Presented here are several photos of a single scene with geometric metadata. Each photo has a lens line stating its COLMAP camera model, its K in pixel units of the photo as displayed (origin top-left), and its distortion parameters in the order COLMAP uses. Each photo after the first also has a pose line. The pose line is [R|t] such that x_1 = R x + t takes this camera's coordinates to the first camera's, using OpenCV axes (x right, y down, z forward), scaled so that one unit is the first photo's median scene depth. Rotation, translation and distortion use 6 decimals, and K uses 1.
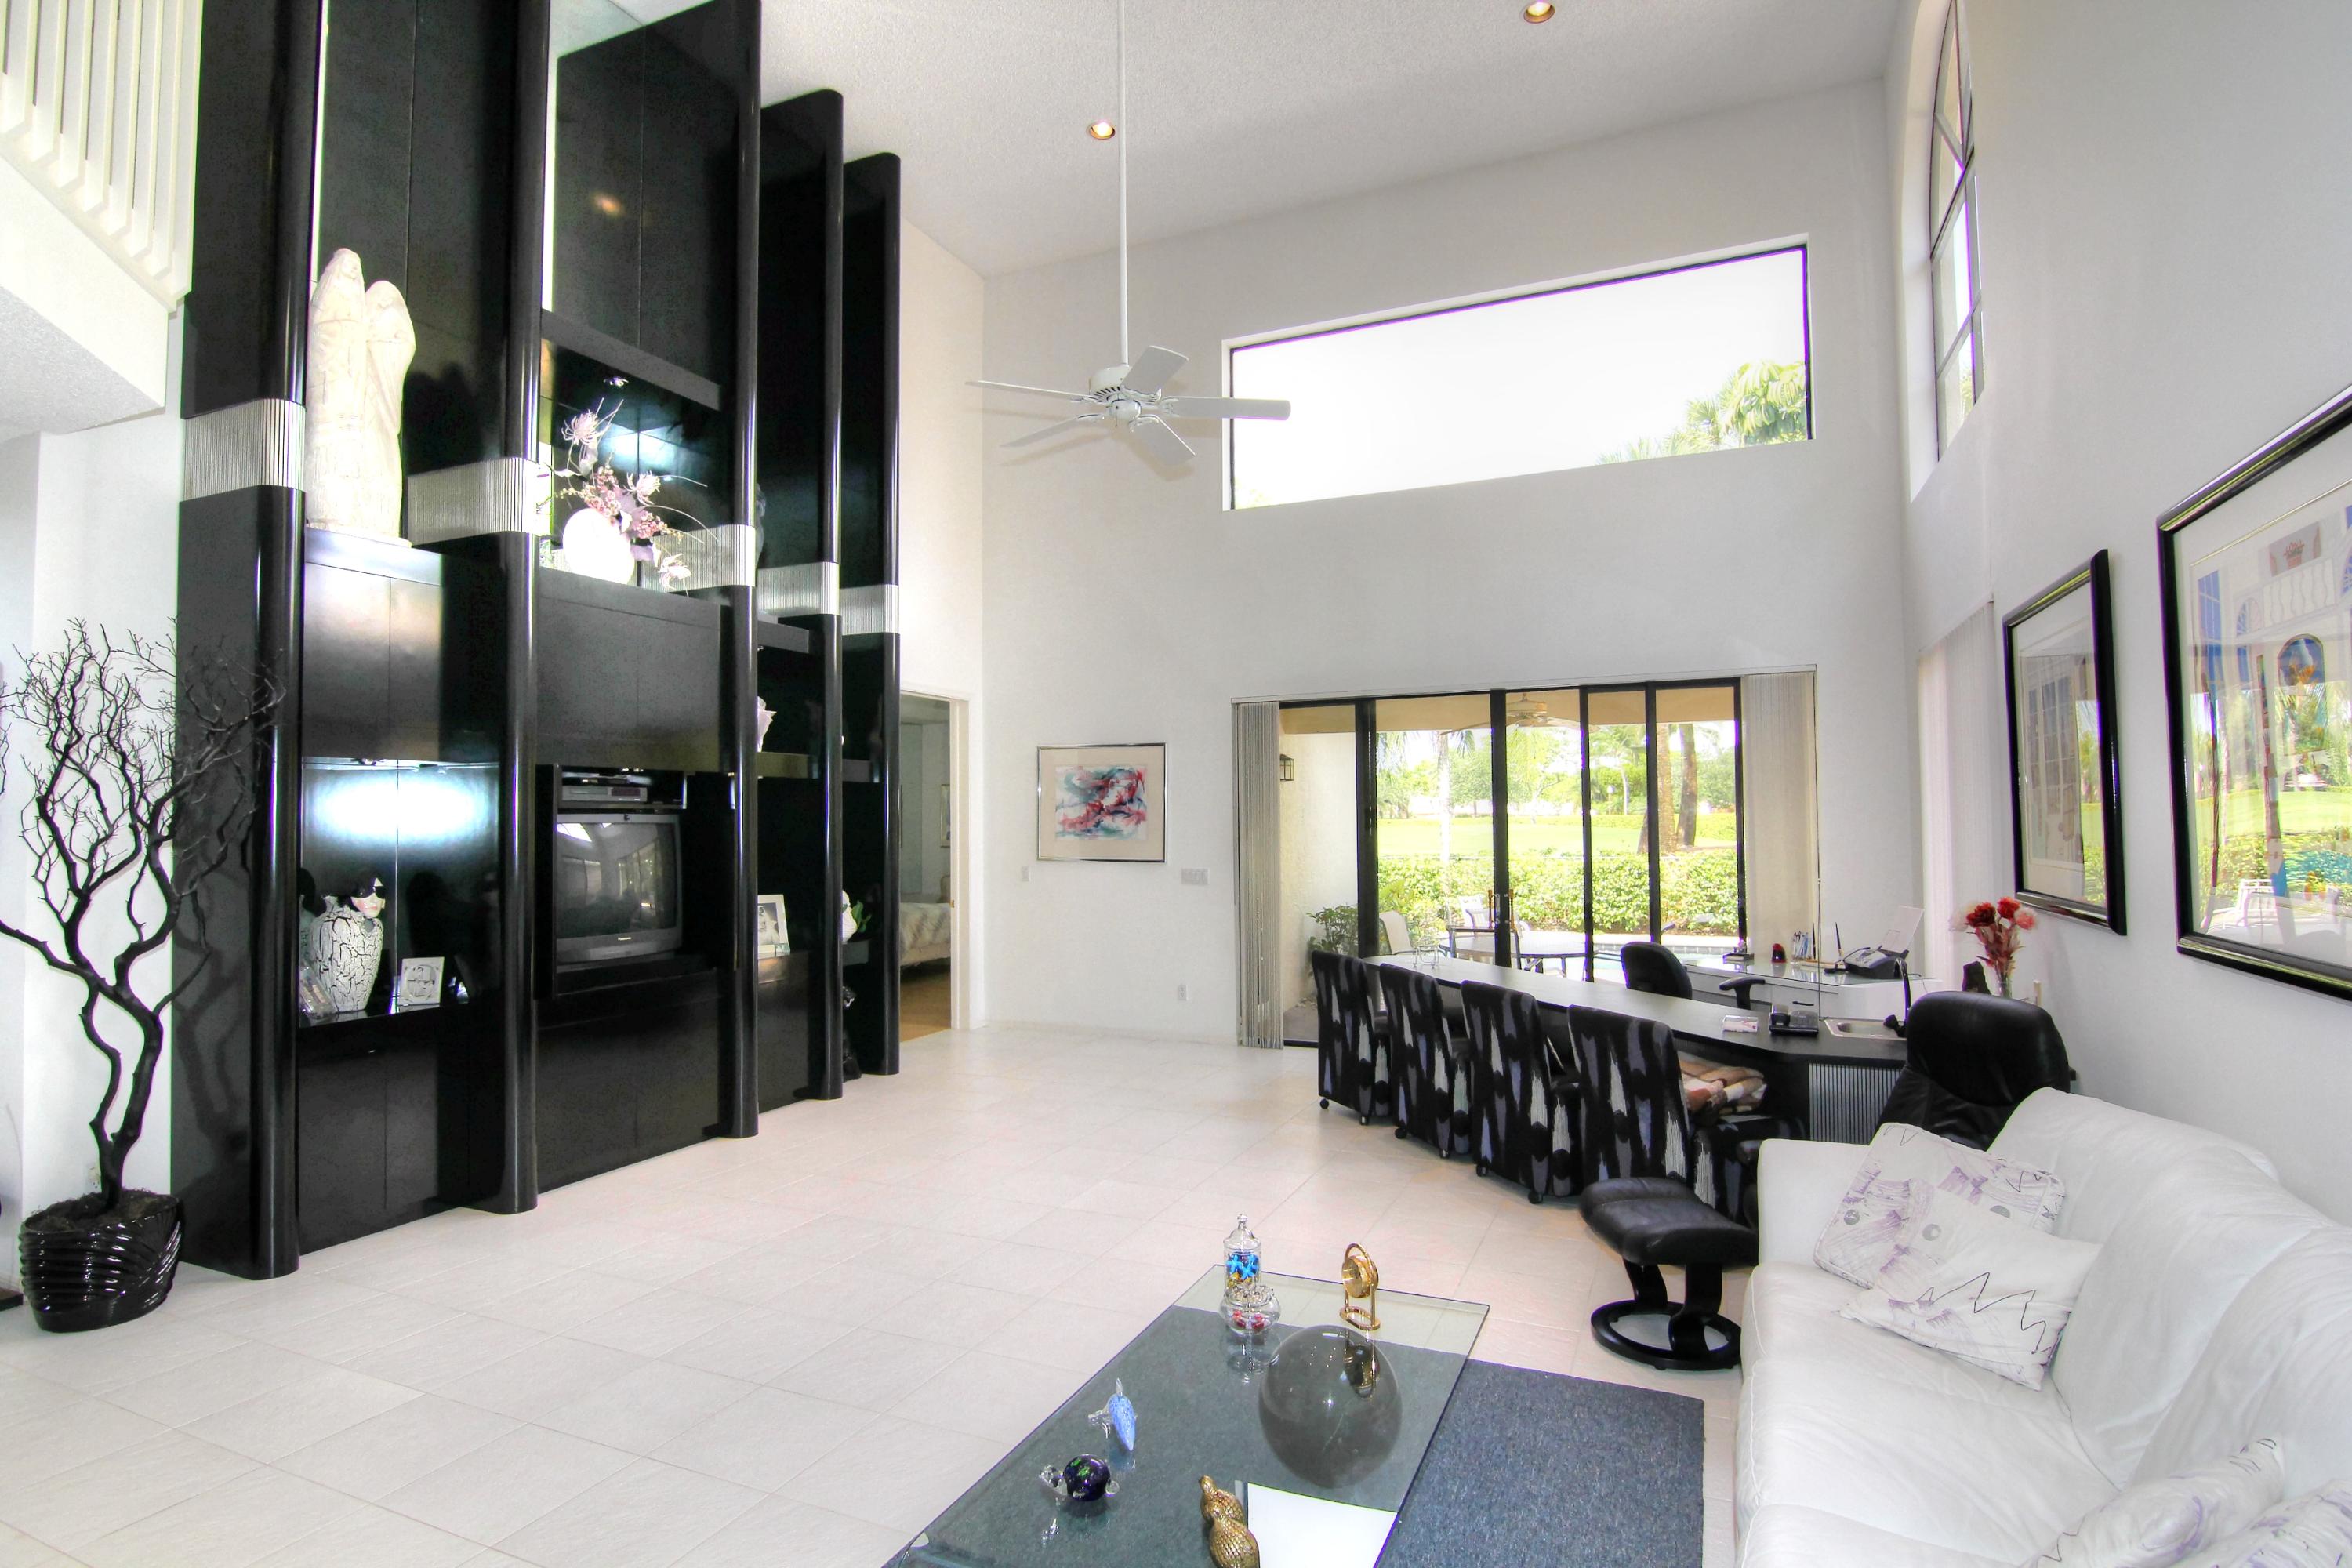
lens RADIAL K [[1188.7, 0, 1179.0], [0, 1188.7, 787.2], [0, 0, 1]] dist [0.011337, -0.023952]
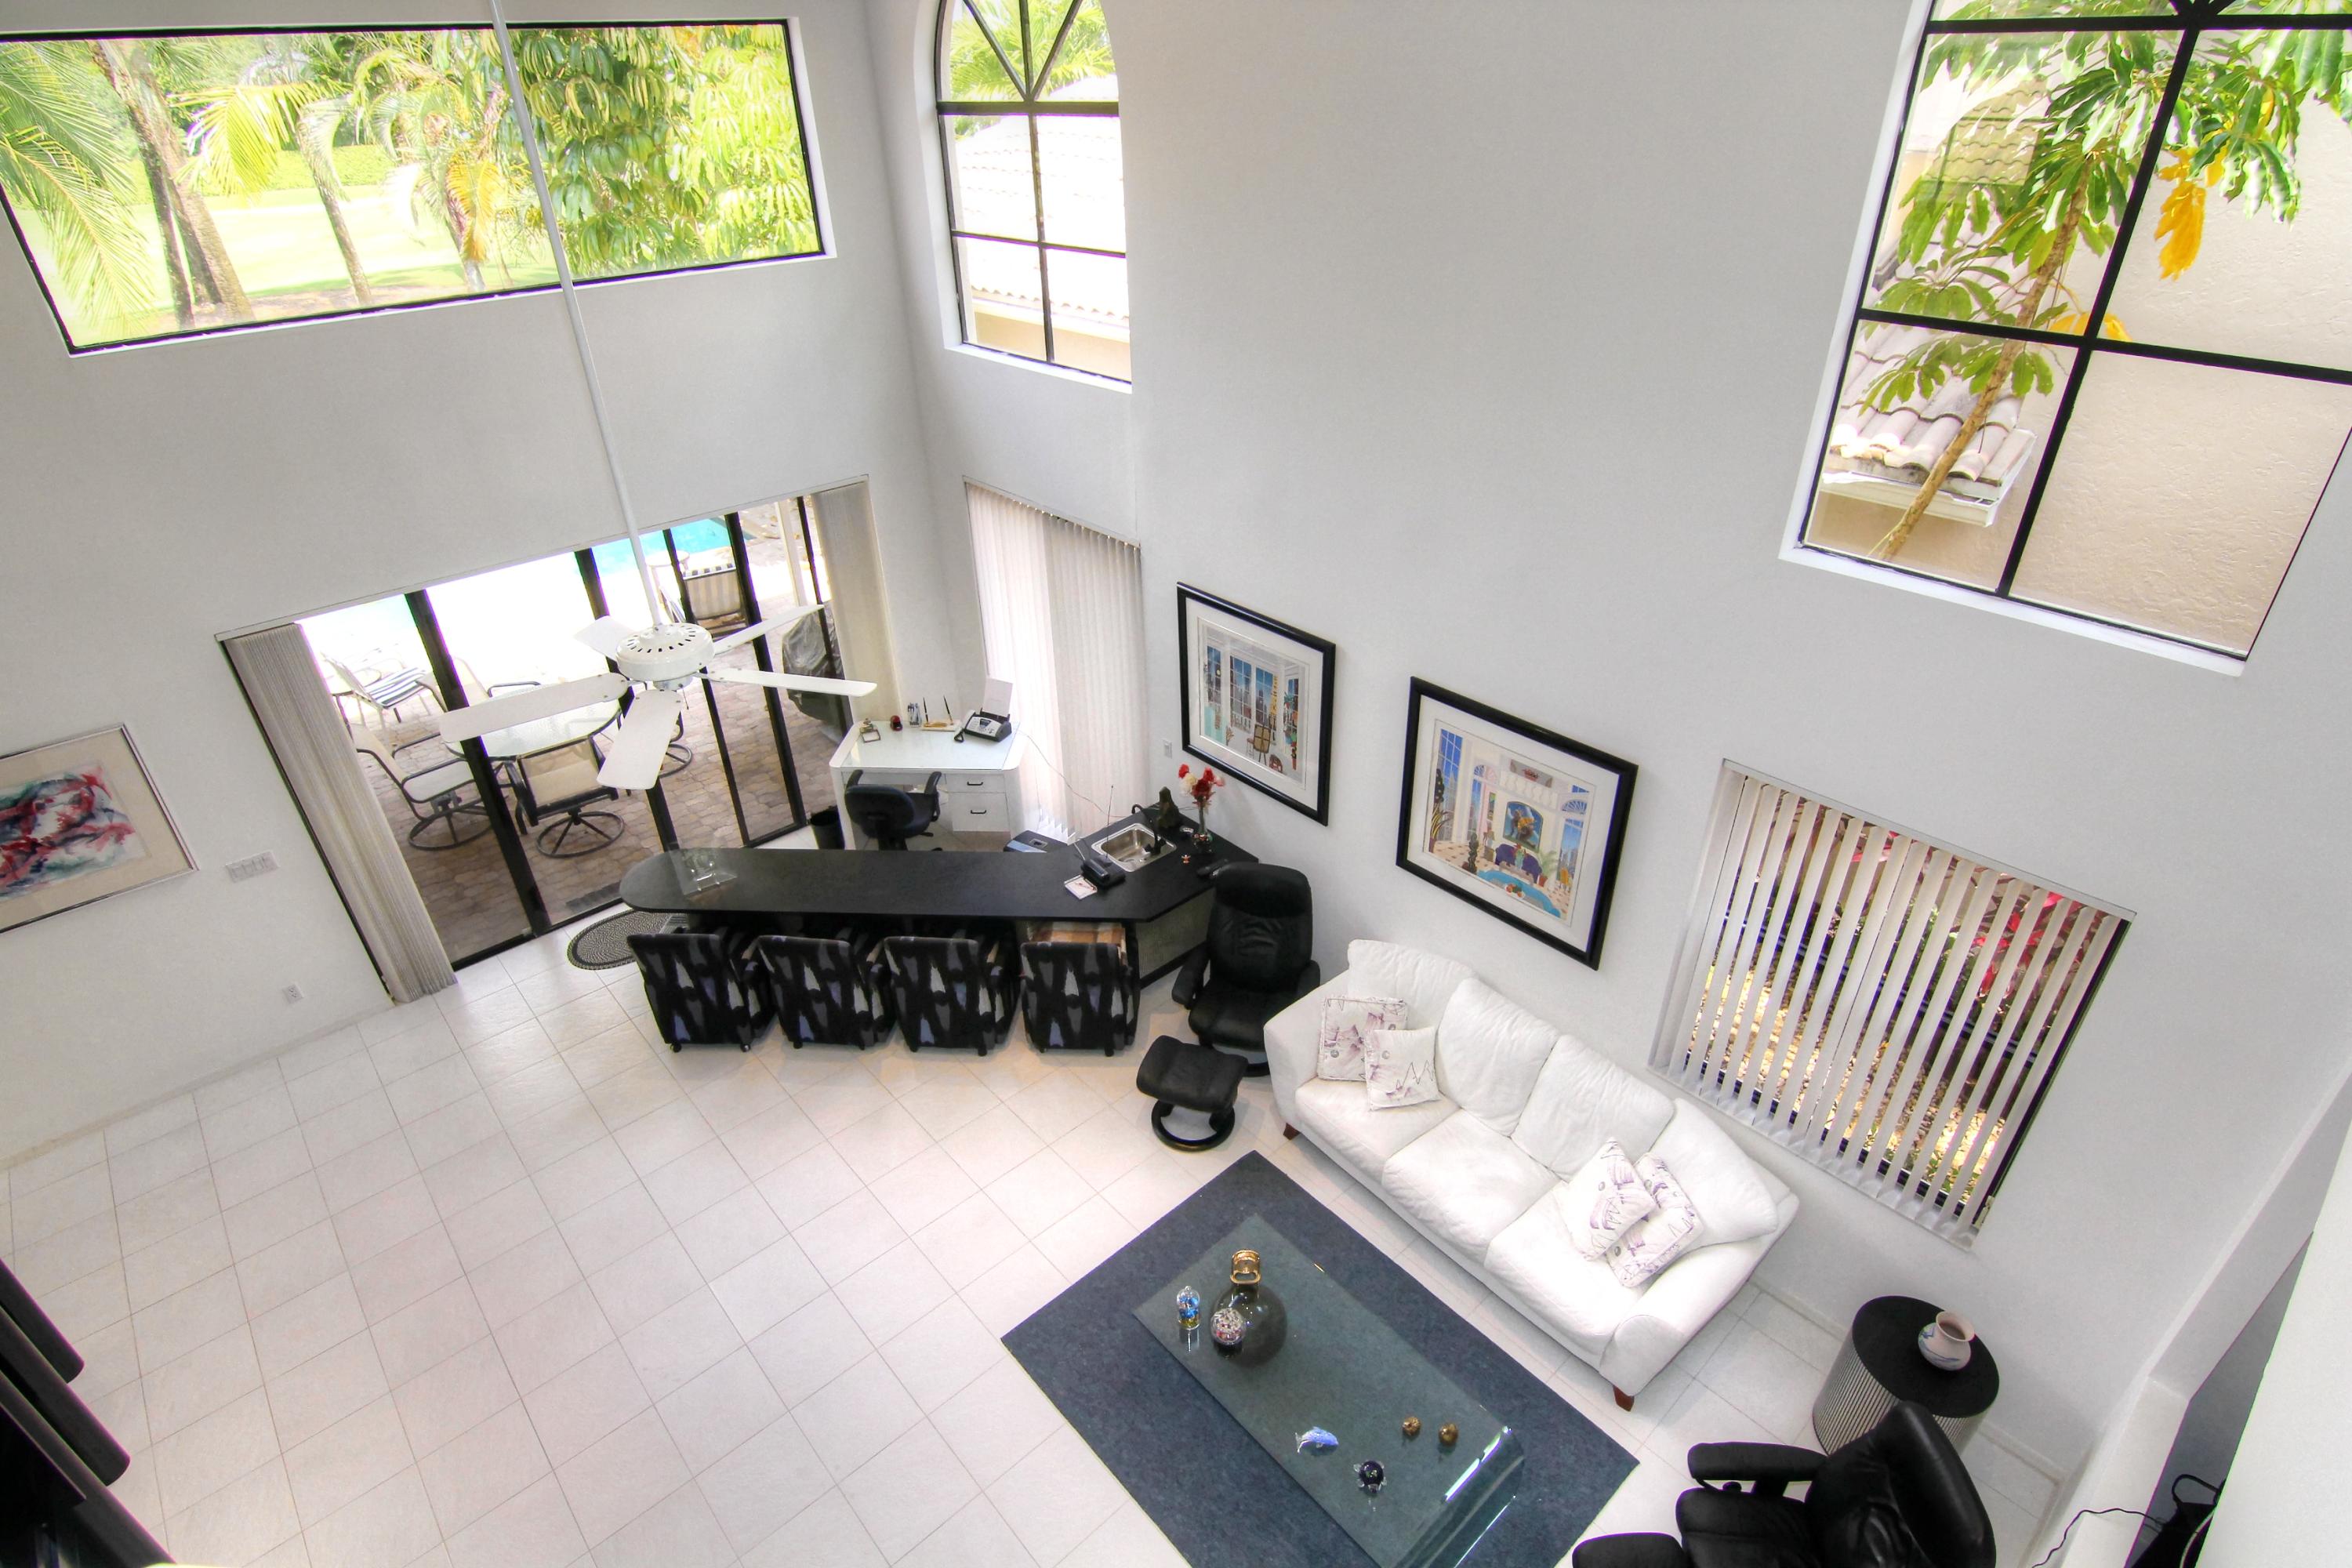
lens RADIAL K [[1188.7, 0, 1179.0], [0, 1188.7, 787.2], [0, 0, 1]] dist [0.011337, -0.023952]
pose [[0.411142, -0.473453, 0.778976, -0.300364], [-0.009051, 0.852380, 0.522844, -0.358898], [-0.911526, -0.222014, 0.346164, 0.211200]]
